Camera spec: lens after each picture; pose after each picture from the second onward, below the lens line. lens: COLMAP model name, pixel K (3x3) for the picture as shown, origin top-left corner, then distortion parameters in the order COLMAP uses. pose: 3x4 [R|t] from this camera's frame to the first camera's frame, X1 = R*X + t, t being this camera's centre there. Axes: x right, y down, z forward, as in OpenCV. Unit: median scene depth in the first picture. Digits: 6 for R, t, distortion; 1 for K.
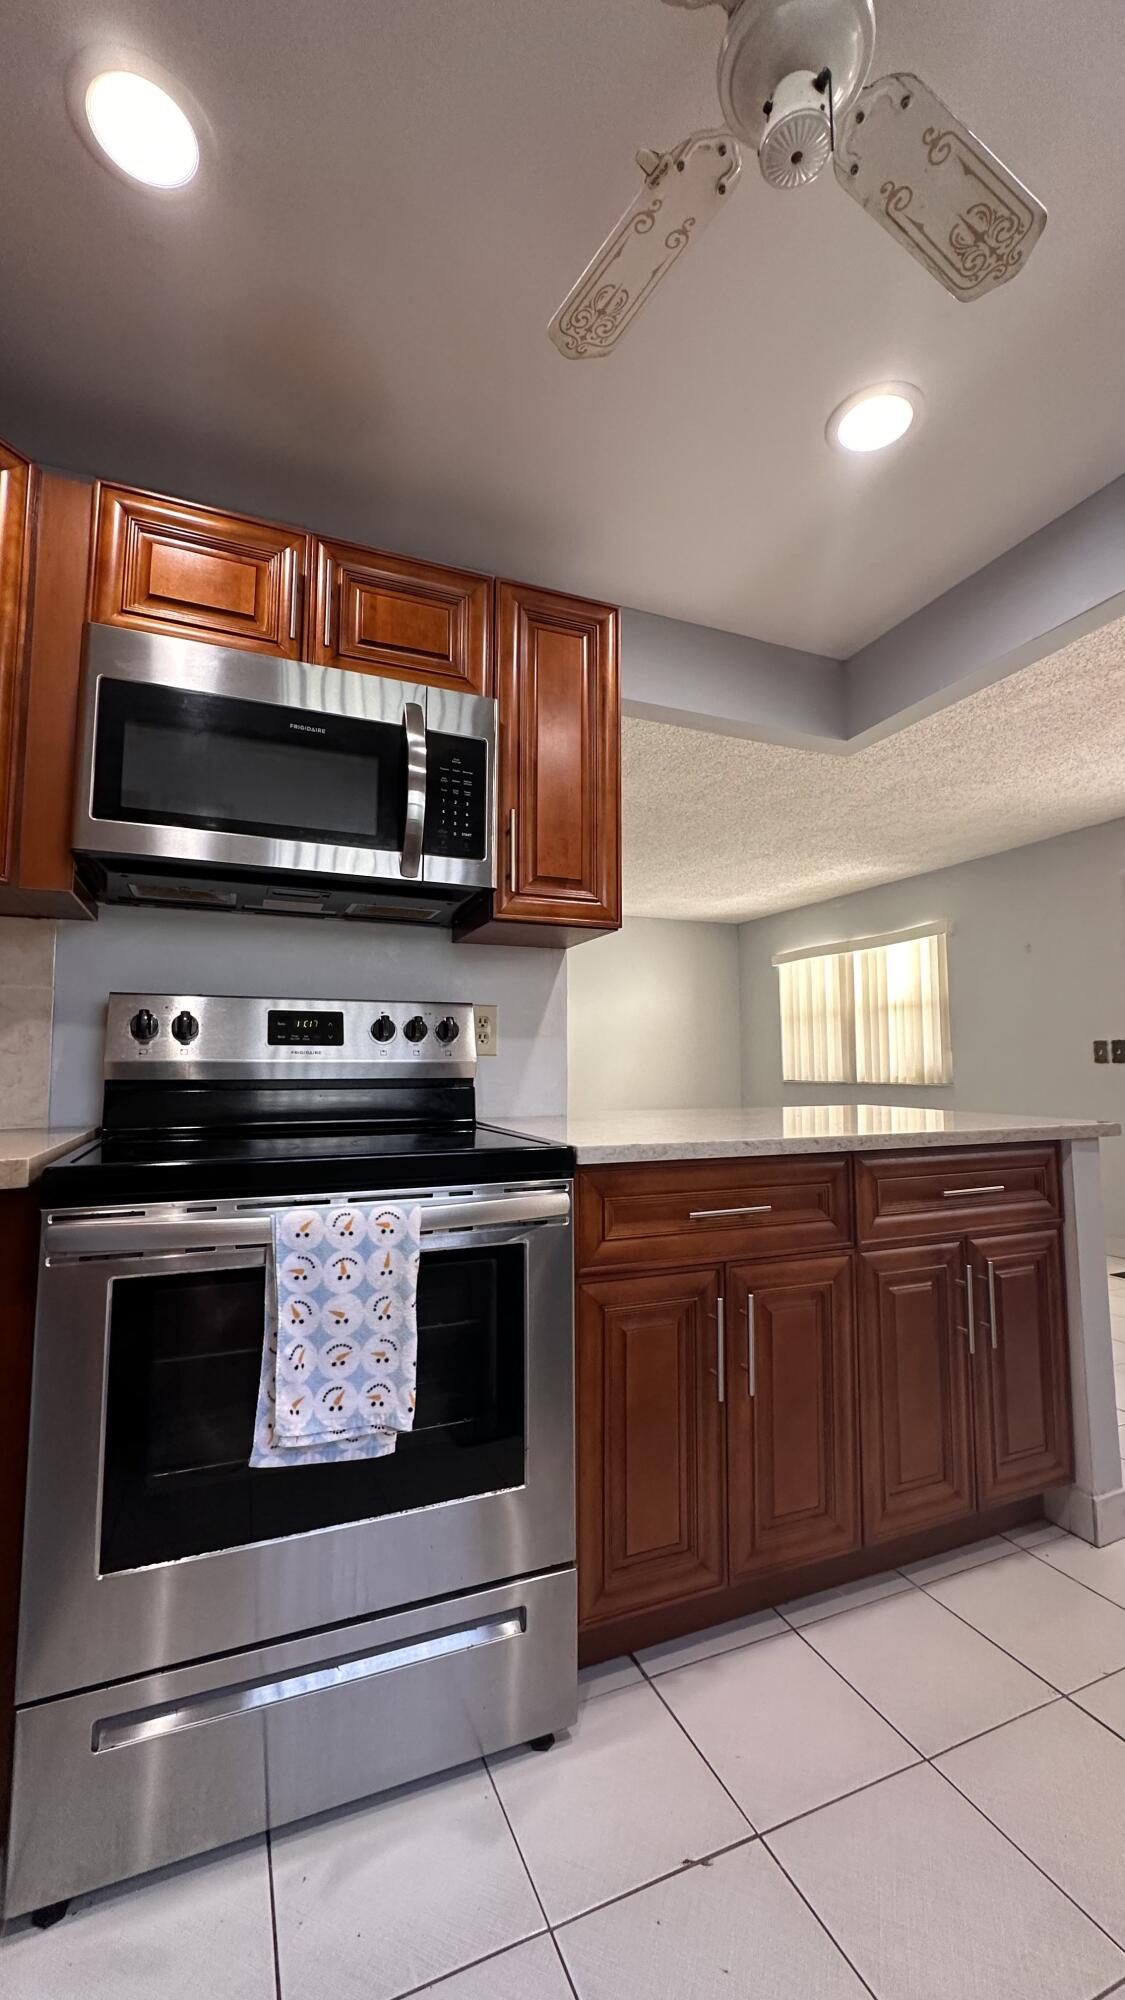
lens RADIAL K [[798.6, 0, 568.7], [0, 798.6, 1000.4], [0, 0, 1]] dist [-0.011539, -0.000014]
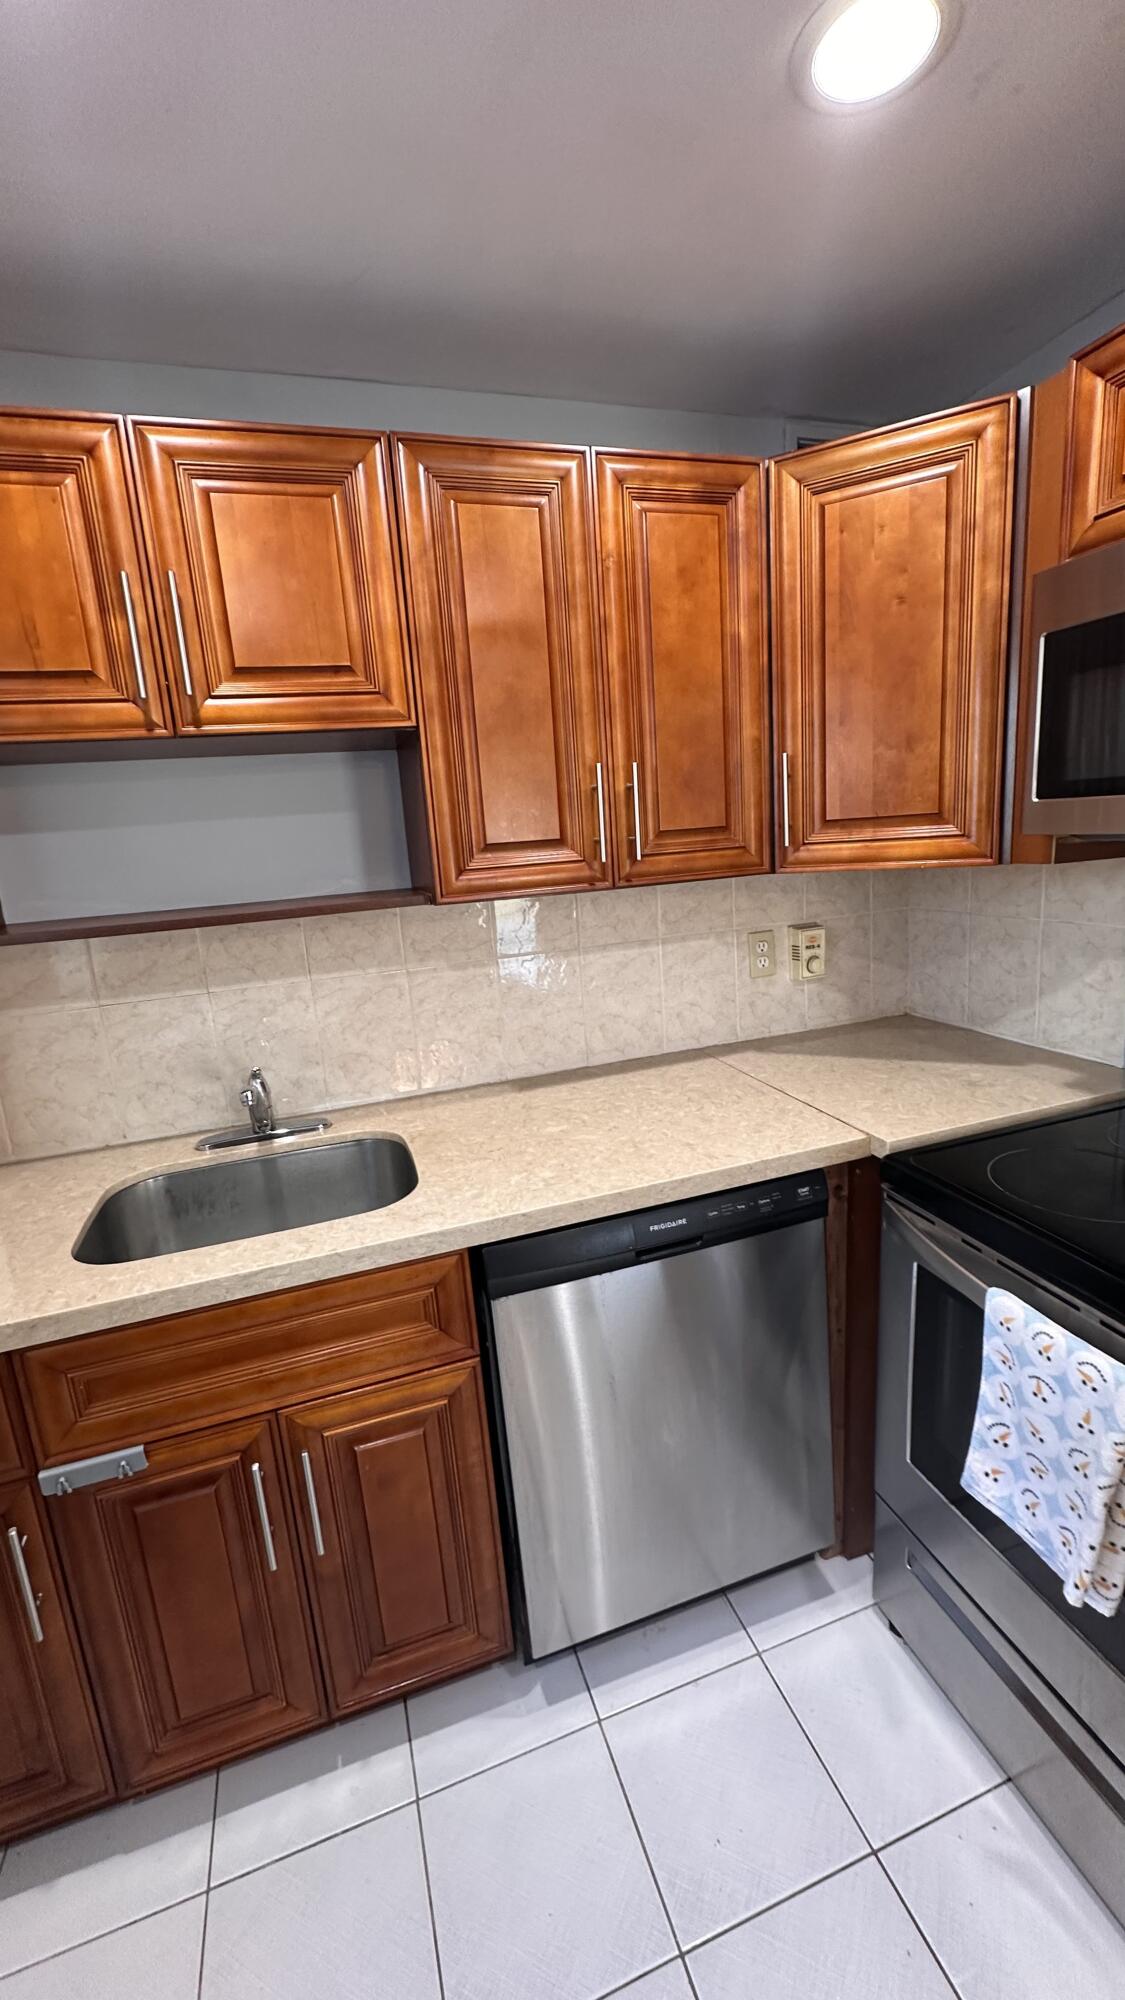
lens RADIAL K [[798.6, 0, 568.0], [0, 798.6, 995.9], [0, 0, 1]] dist [-0.011539, -0.000014]
pose [[-0.084228, 0.215677, -0.972825, 0.519820], [0.146890, 0.968316, 0.201959, -0.336686], [0.985560, -0.125888, -0.113241, 0.633876]]
